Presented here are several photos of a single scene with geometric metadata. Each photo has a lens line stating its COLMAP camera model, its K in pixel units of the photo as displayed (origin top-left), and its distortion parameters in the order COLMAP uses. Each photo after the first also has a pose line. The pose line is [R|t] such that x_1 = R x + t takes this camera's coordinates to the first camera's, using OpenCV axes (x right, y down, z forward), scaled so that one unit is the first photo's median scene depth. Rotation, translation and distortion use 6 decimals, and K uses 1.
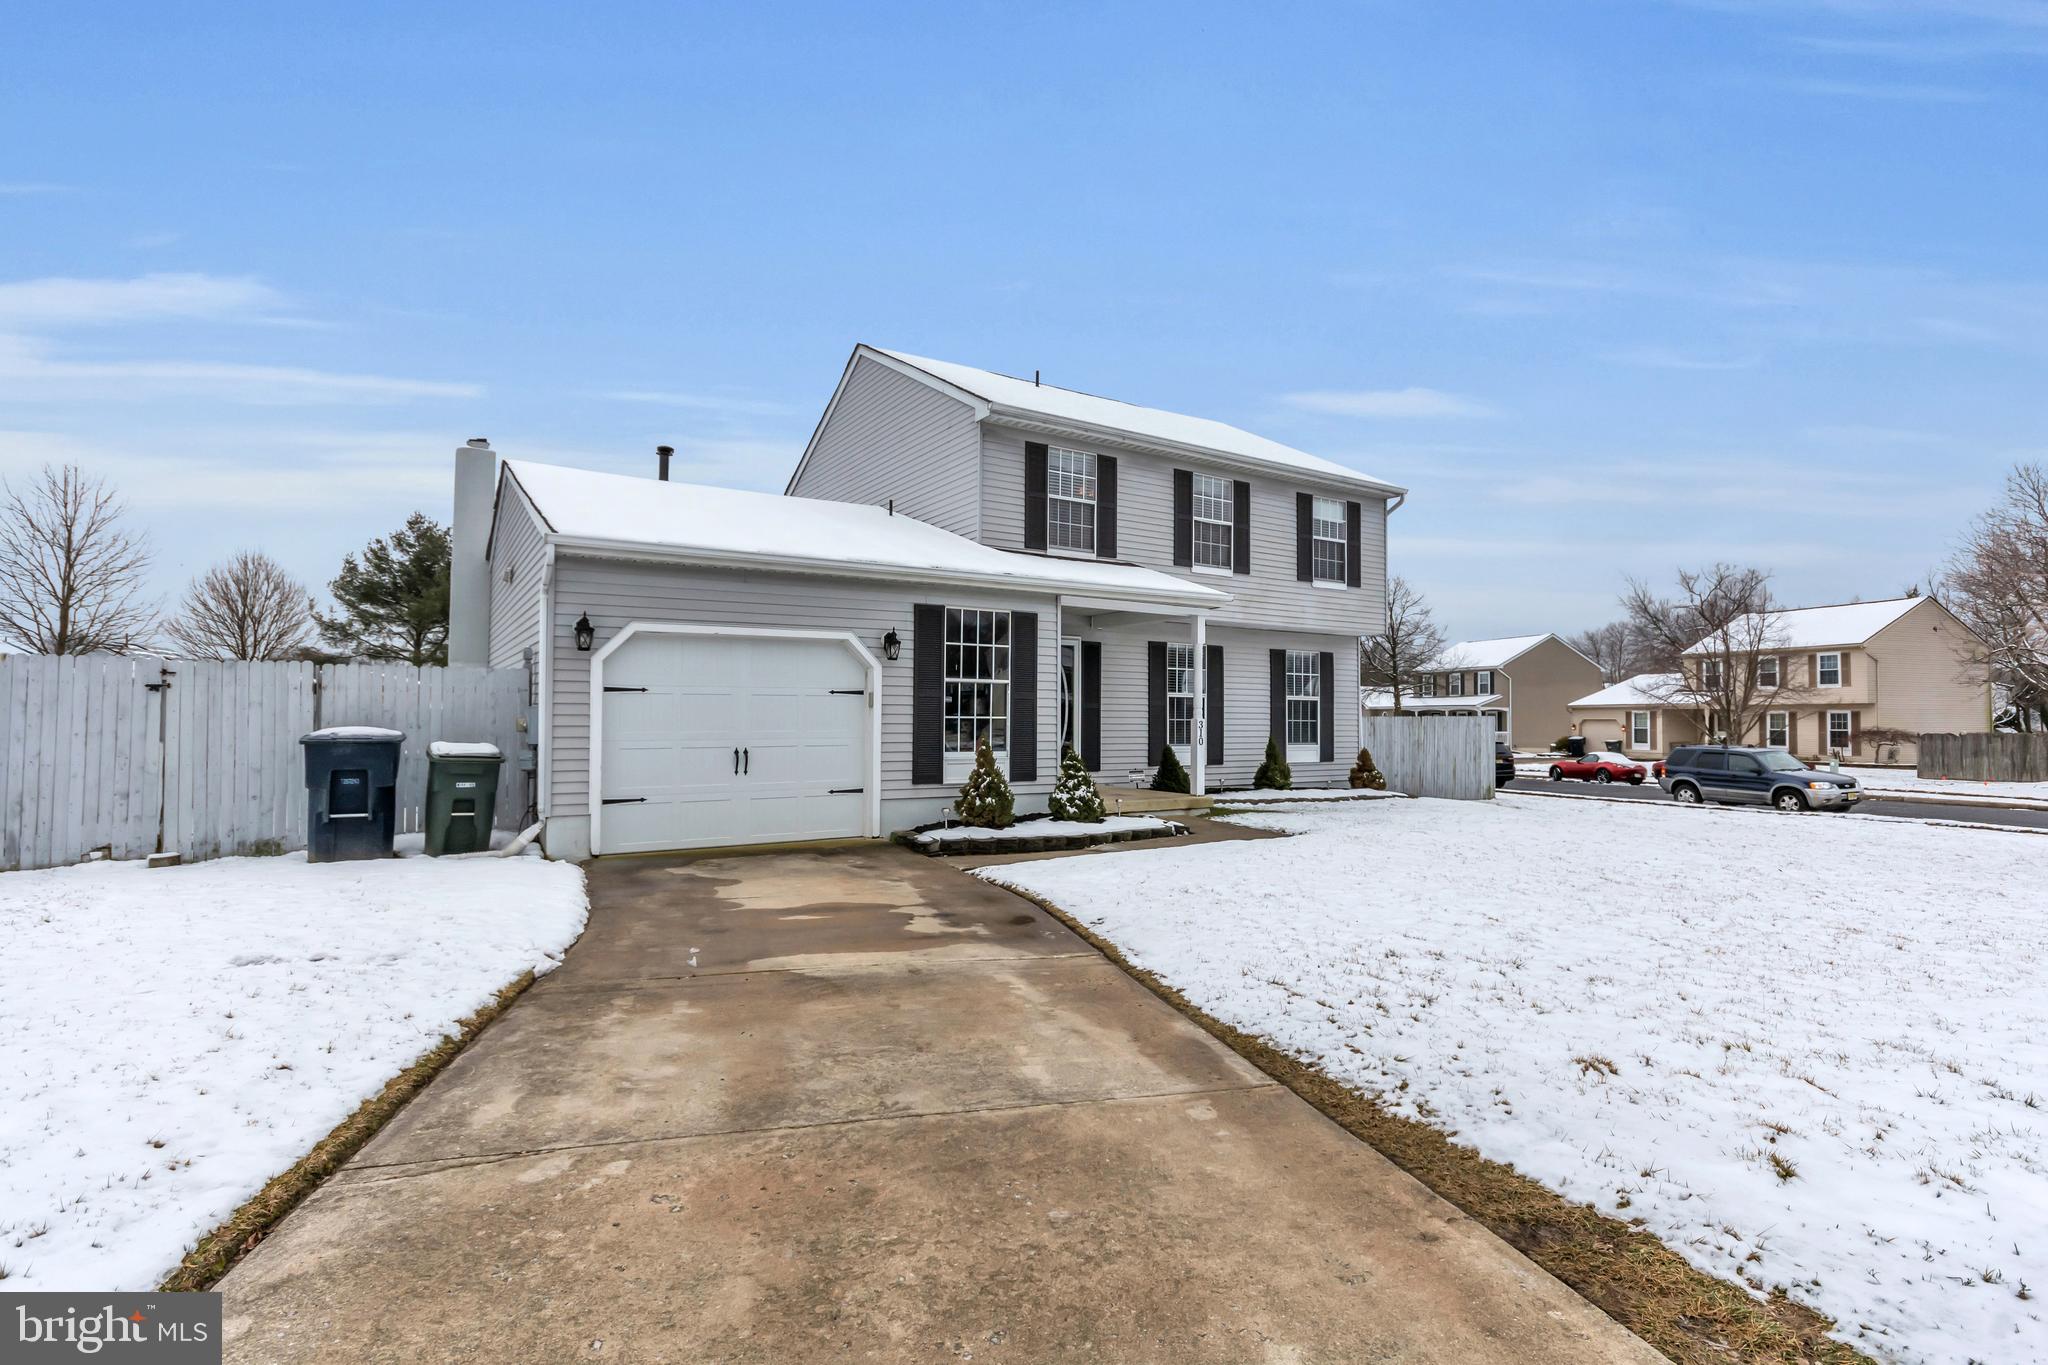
lens RADIAL K [[1016.3, 0, 1014.9], [0, 1016.3, 687.8], [0, 0, 1]] dist [-0.005367, -0.000653]
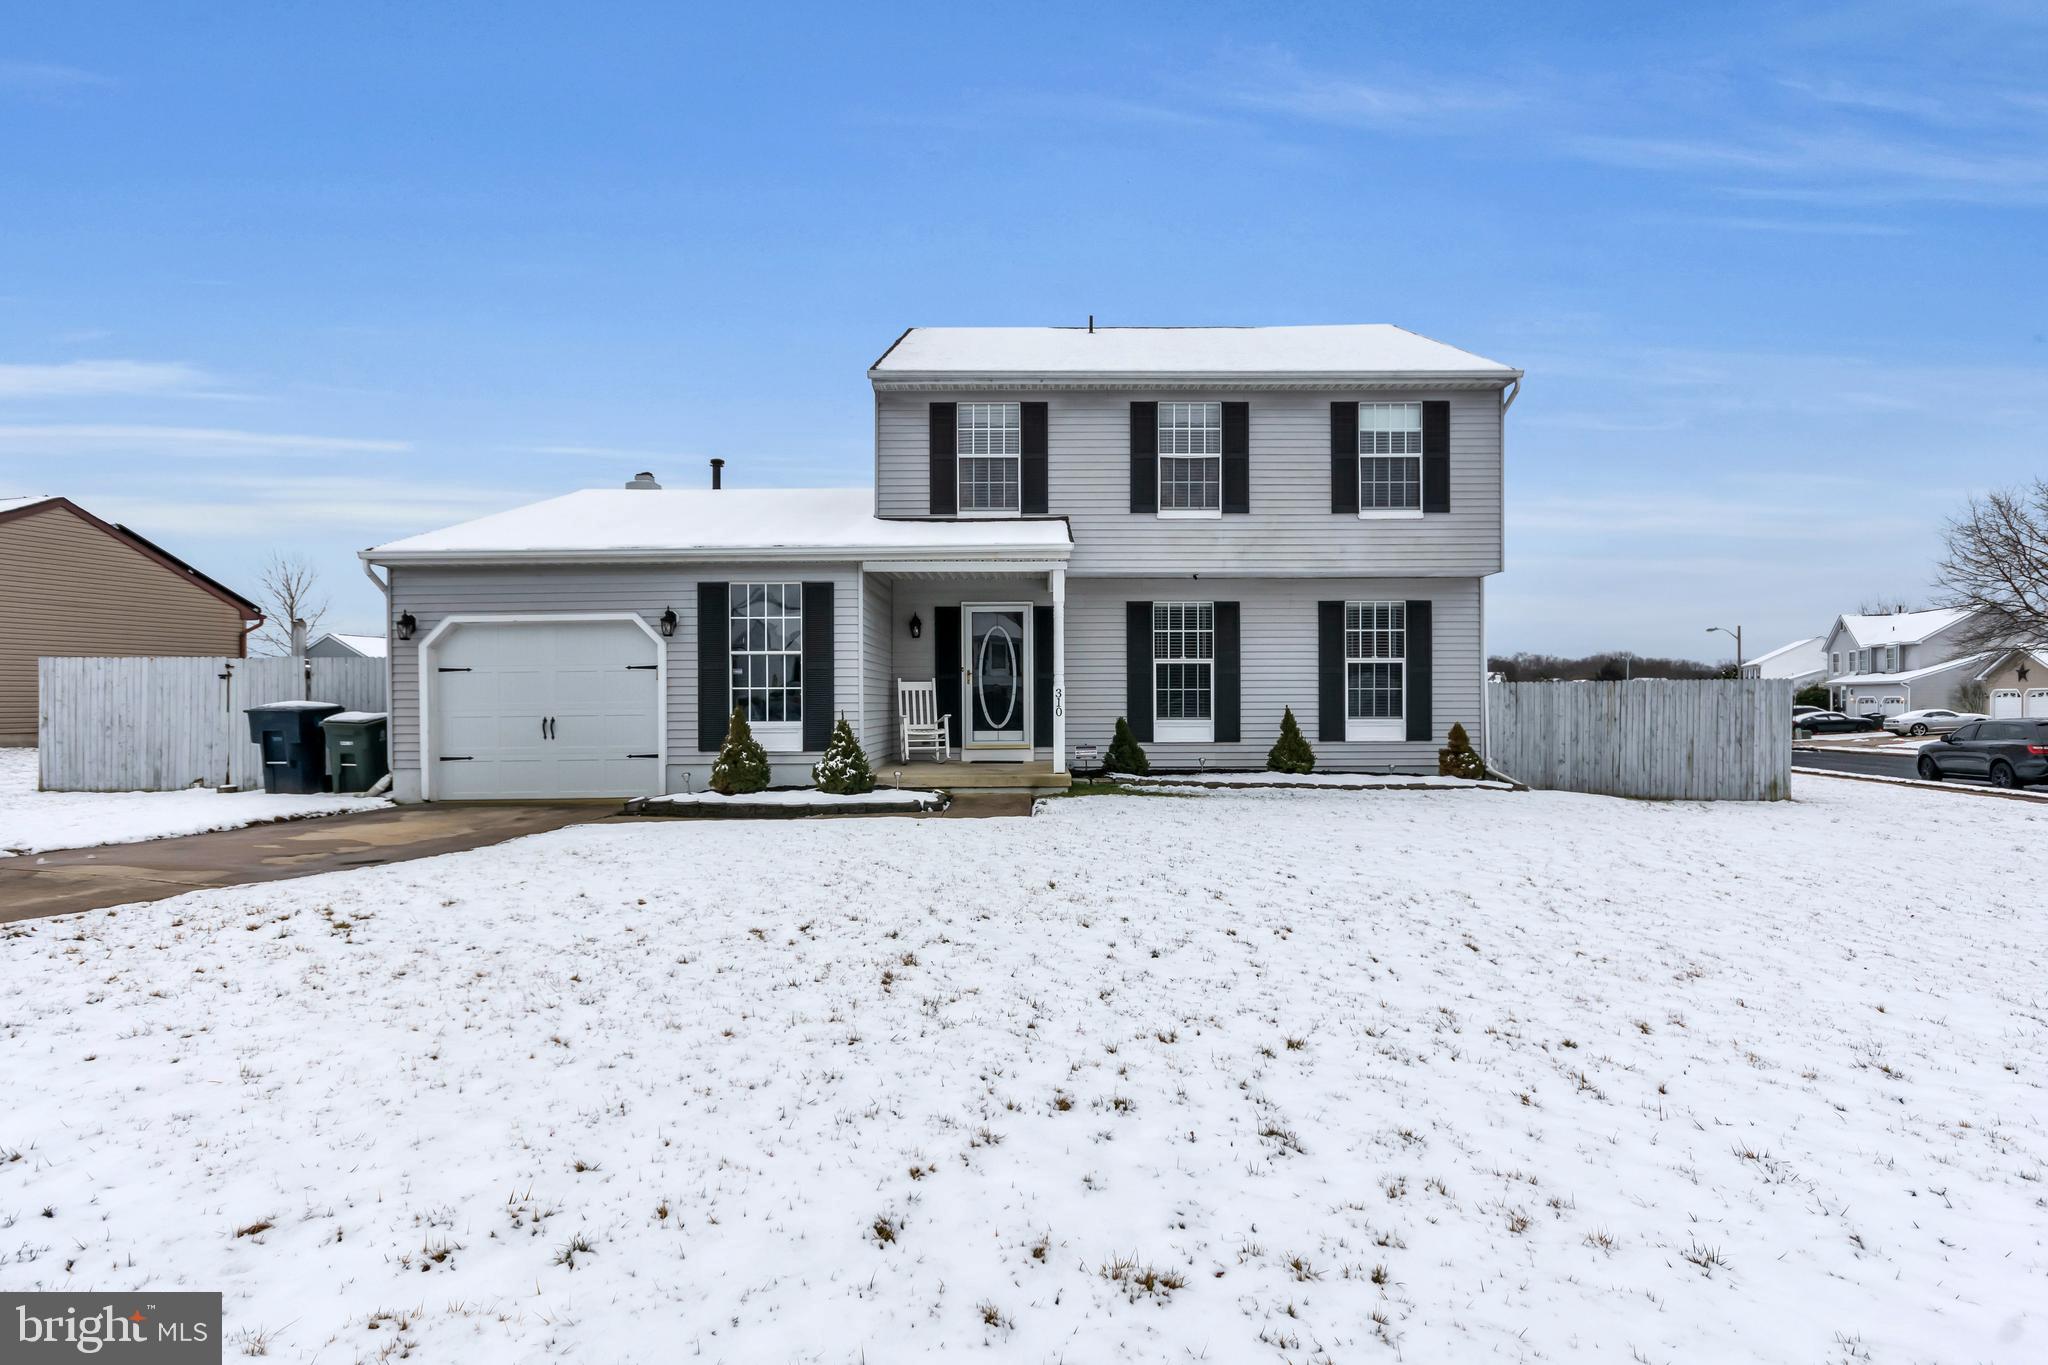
lens RADIAL K [[1016.3, 0, 1029.0], [0, 1016.3, 693.1], [0, 0, 1]] dist [-0.005367, -0.000653]
pose [[0.837325, -0.013628, -0.546536, 0.607617], [0.026540, 0.999524, 0.015737, 0.020127], [0.546061, -0.027682, 0.837288, 0.232320]]
